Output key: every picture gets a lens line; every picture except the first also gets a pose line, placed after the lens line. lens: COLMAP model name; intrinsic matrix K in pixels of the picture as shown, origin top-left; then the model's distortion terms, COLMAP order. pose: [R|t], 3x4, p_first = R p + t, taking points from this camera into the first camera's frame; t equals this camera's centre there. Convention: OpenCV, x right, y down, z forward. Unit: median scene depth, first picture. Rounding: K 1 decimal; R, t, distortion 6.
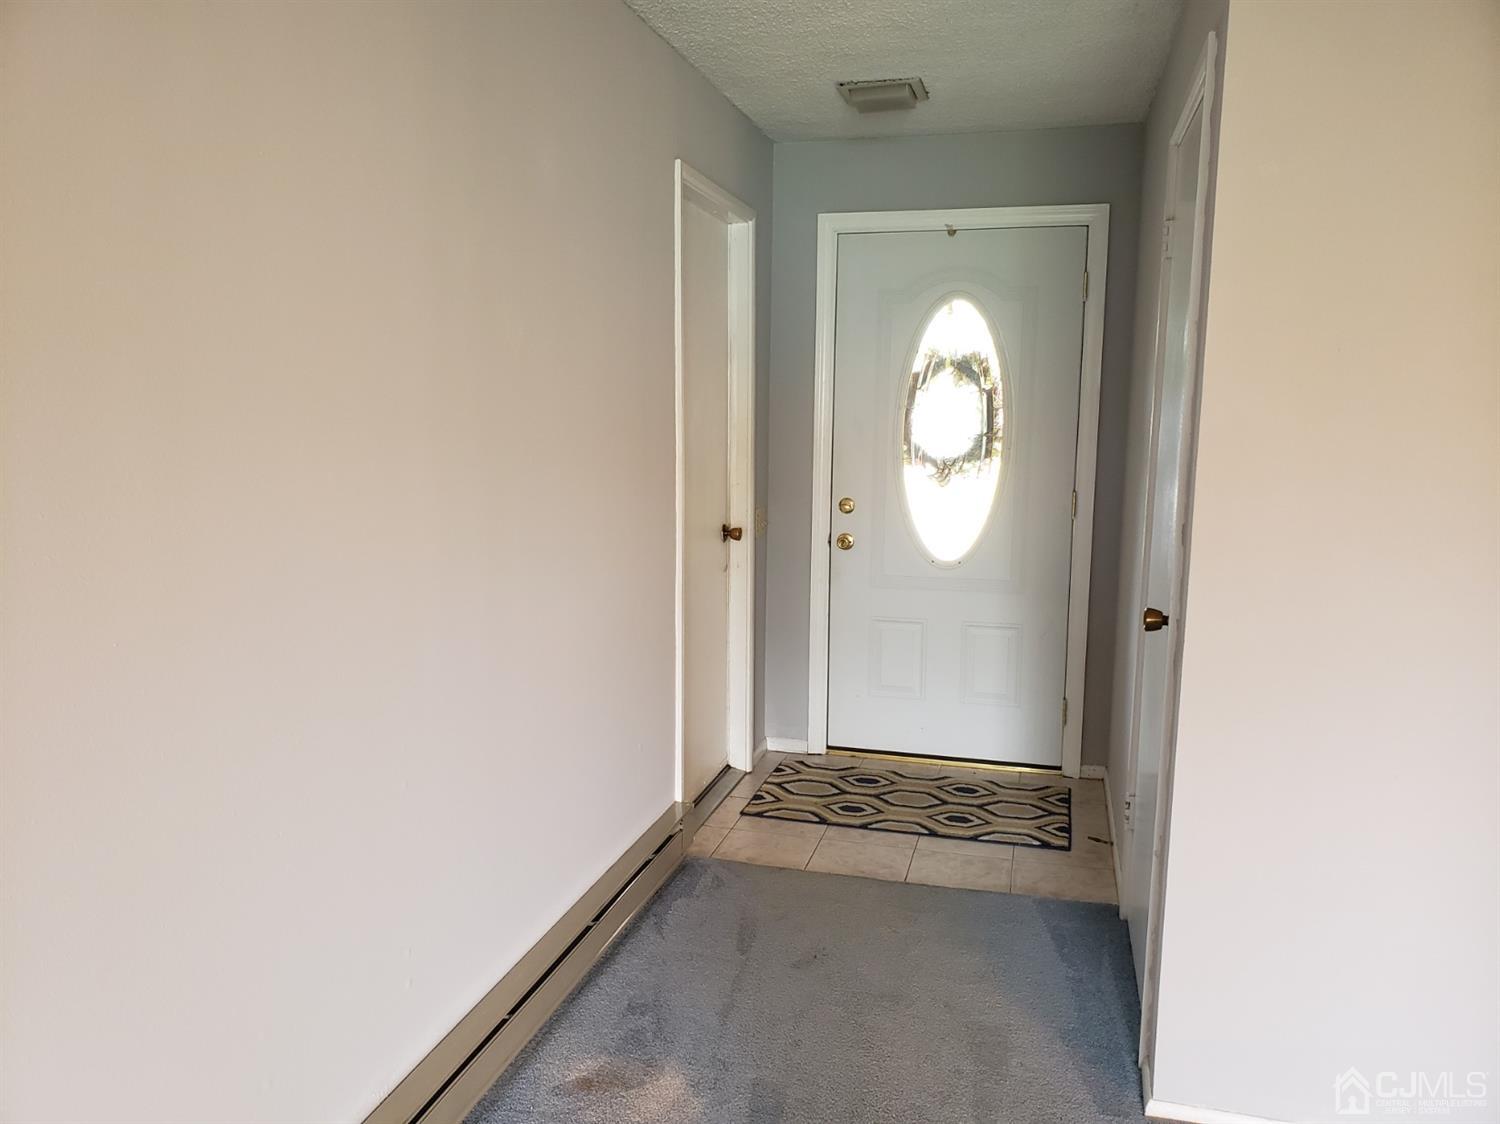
lens RADIAL K [[1151.0, 0, 744.1], [0, 1151.0, 571.6], [0, 0, 1]] dist [0.076311, -0.206456]
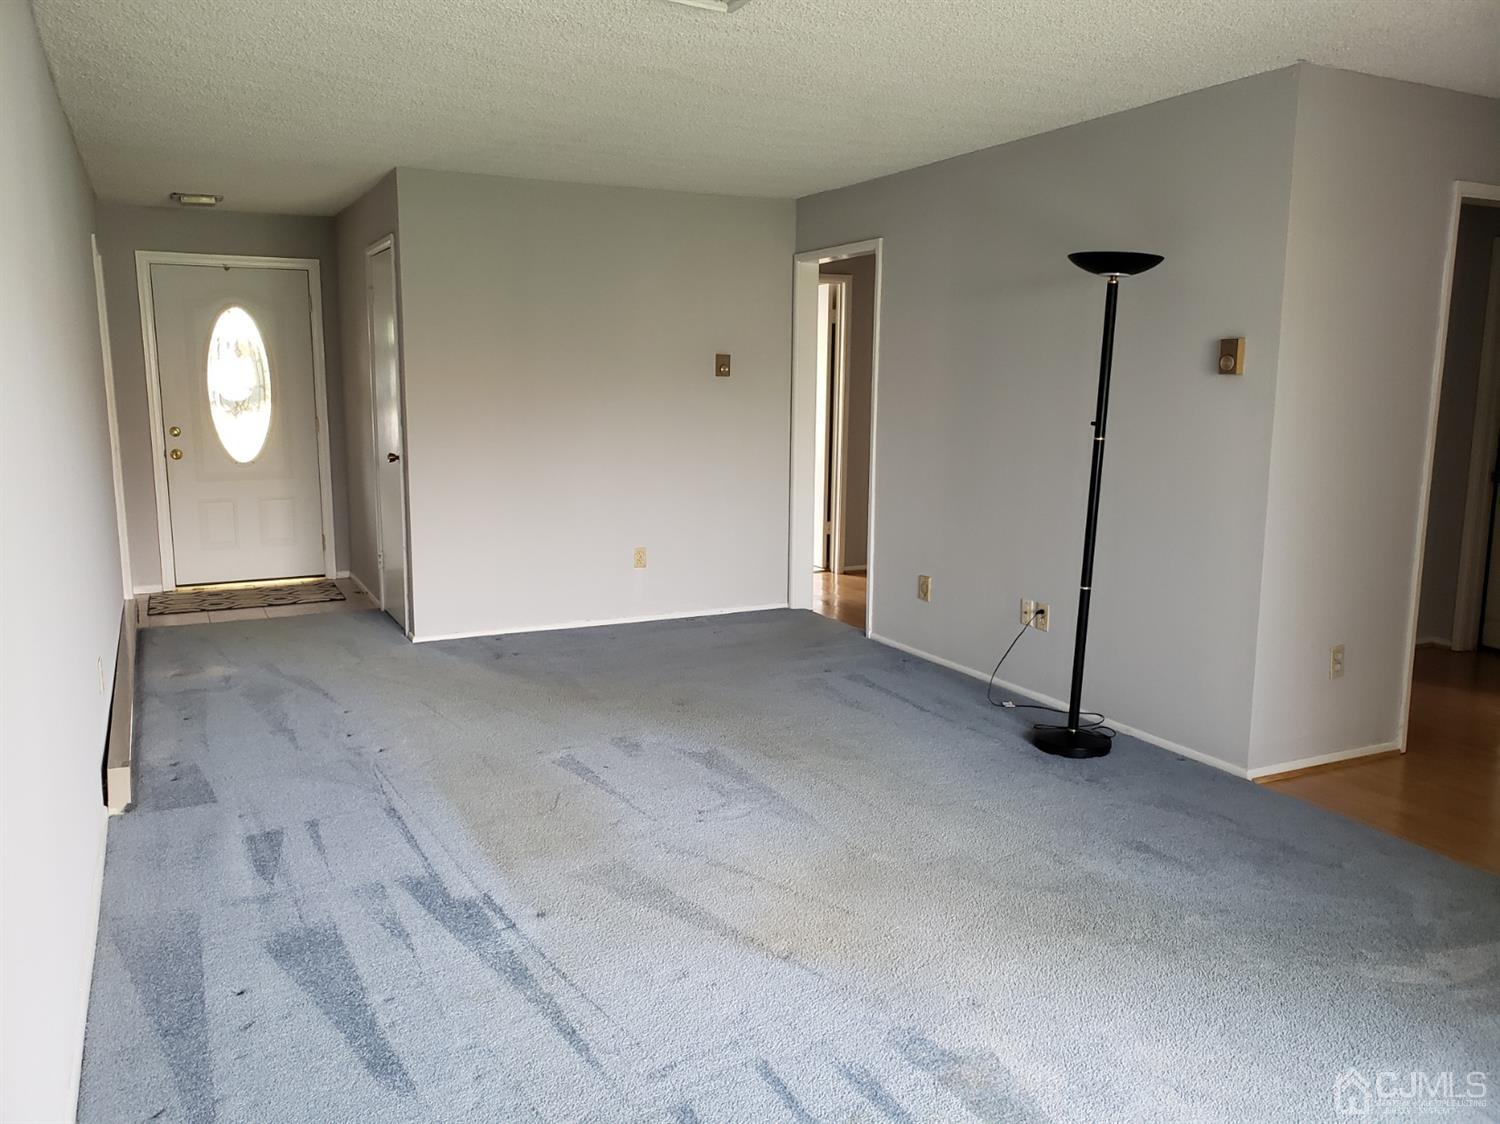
lens RADIAL K [[1151.0, 0, 744.1], [0, 1151.0, 571.6], [0, 0, 1]] dist [0.076311, -0.206456]
pose [[0.740194, -0.117338, 0.662076, -0.428712], [0.098654, 0.992952, 0.065684, 0.112184], [-0.665117, 0.016697, 0.746553, -0.757297]]
